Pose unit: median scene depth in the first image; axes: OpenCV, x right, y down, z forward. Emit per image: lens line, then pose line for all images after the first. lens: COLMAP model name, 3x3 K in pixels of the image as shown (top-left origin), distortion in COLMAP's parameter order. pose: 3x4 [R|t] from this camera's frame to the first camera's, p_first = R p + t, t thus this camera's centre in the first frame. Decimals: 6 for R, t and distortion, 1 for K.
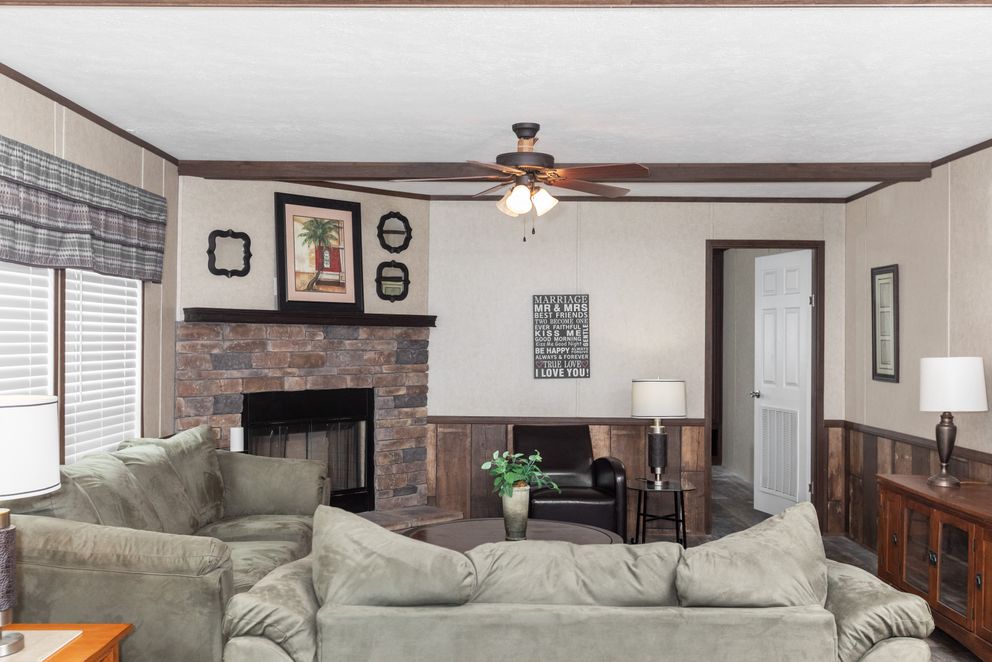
lens RADIAL K [[753.0, 0, 484.2], [0, 753.0, 311.6], [0, 0, 1]] dist [-0.002190, -0.001165]
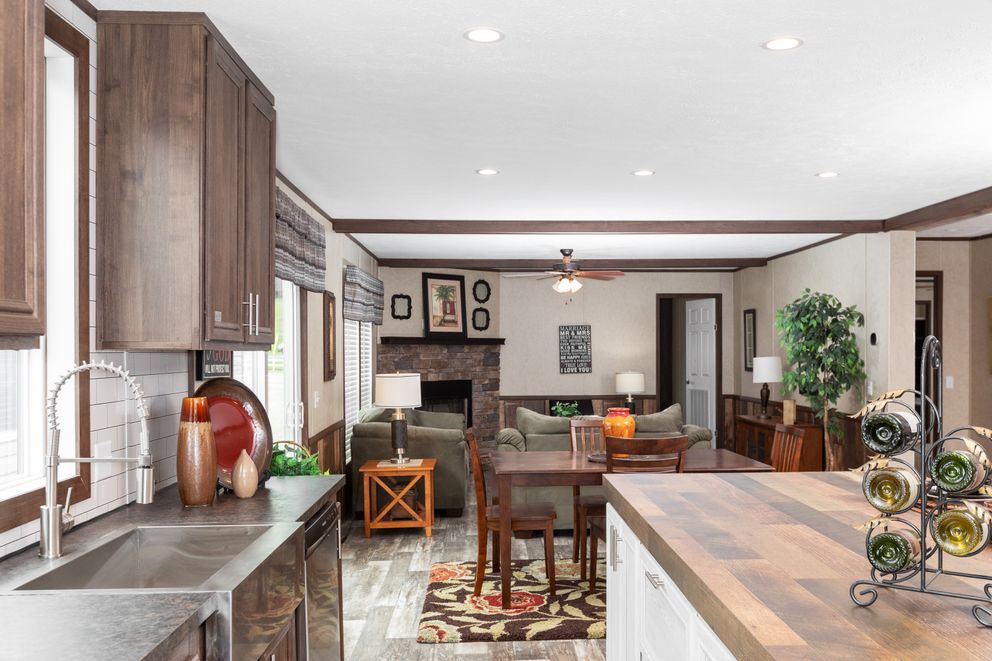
lens RADIAL K [[865.7, 0, 498.2], [0, 865.7, 336.4], [0, 0, 1]] dist [-0.012367, -0.002919]
pose [[0.997174, -0.011016, 0.074310, -0.239247], [0.009606, 0.999768, 0.019300, -0.040025], [-0.074505, -0.018532, 0.997048, -1.052955]]
